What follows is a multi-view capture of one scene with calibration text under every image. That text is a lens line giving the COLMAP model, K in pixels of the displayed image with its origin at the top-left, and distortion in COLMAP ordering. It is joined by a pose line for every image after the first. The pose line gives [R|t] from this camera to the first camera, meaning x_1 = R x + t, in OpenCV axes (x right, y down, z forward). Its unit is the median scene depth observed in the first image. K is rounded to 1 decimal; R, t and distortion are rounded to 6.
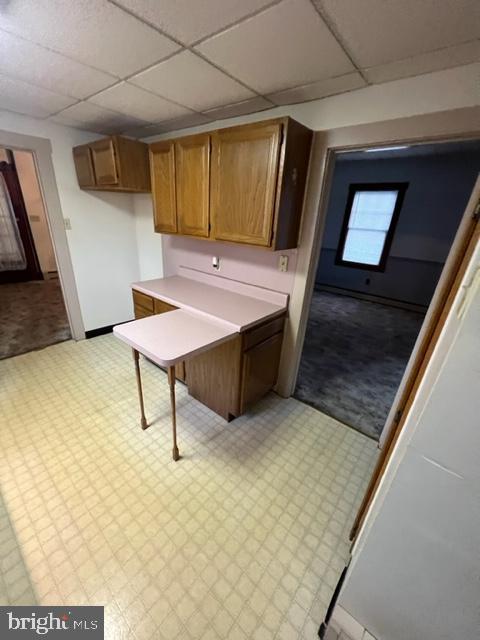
lens RADIAL K [[253.9, 0, 237.4], [0, 253.9, 321.2], [0, 0, 1]] dist [0.000089, -0.000172]
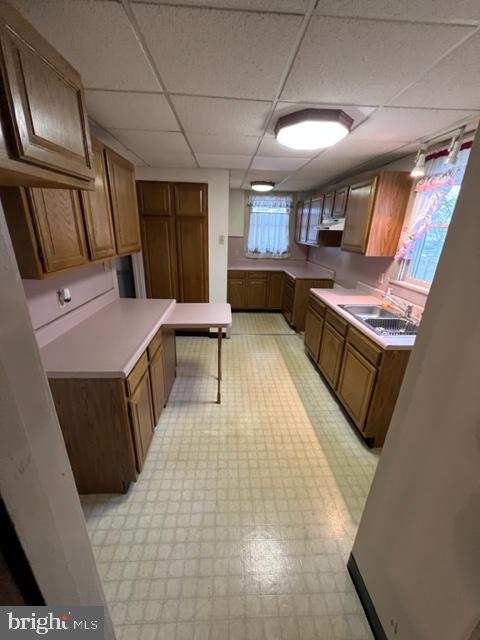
lens RADIAL K [[253.9, 0, 235.8], [0, 253.9, 319.2], [0, 0, 1]] dist [0.000089, -0.000172]
pose [[-0.668188, -0.322143, 0.670633, -0.982578], [0.224729, 0.771901, 0.594698, -0.542202], [-0.709240, 0.548081, -0.443380, 1.105007]]
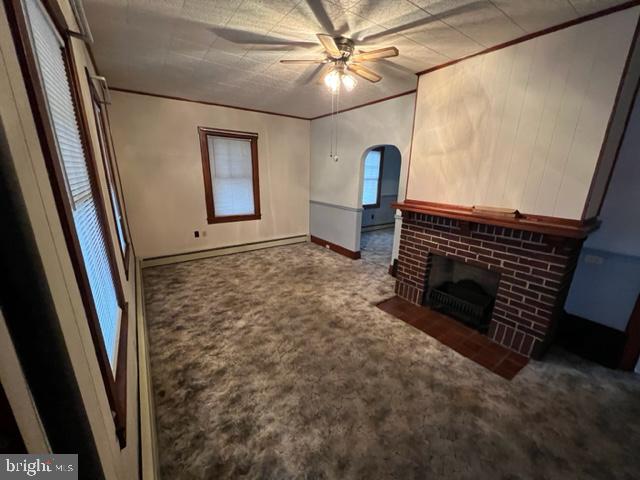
lens RADIAL K [[253.9, 0, 321.0], [0, 253.9, 241.4], [0, 0, 1]] dist [0.000089, -0.000172]
pose [[0.243423, -0.306278, 0.920293, -1.941626], [0.364110, 0.908294, 0.205976, -0.980366], [-0.898982, 0.284949, 0.332619, 2.010178]]
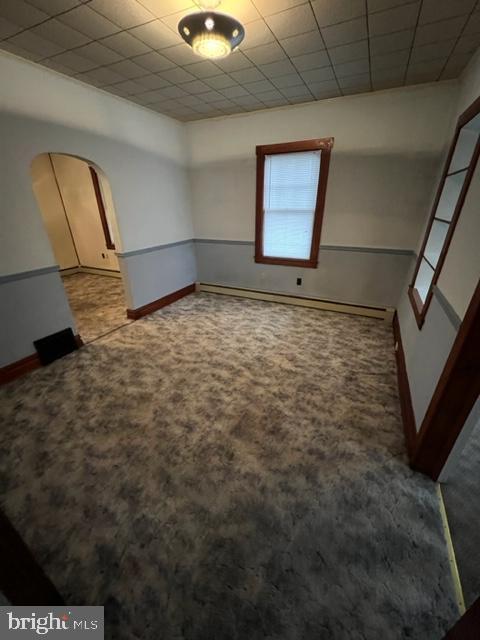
lens RADIAL K [[253.9, 0, 235.9], [0, 253.9, 321.3], [0, 0, 1]] dist [0.000089, -0.000172]
pose [[0.969708, -0.161978, 0.182839, 0.421949], [0.151875, 0.986054, 0.068061, -0.285833], [-0.191314, -0.038231, 0.980784, 0.707941]]
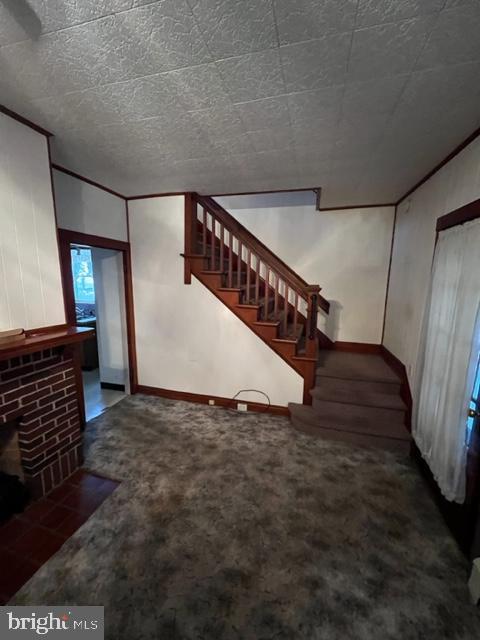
lens RADIAL K [[253.9, 0, 237.6], [0, 253.9, 321.0], [0, 0, 1]] dist [0.000089, -0.000172]
pose [[-0.911086, -0.000987, -0.412214, -1.104454], [-0.214689, 0.854802, 0.472463, -1.121081], [0.351895, 0.518953, -0.779011, 2.410025]]
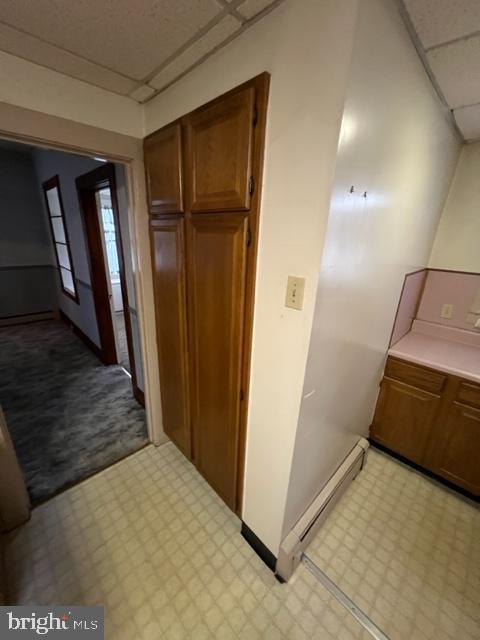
lens RADIAL K [[253.9, 0, 235.6], [0, 253.9, 320.9], [0, 0, 1]] dist [0.000089, -0.000172]
pose [[0.103694, -0.371680, 0.922552, -0.162007], [0.357197, 0.879588, 0.314222, -0.150698], [-0.928255, 0.296950, 0.223971, 0.251965]]
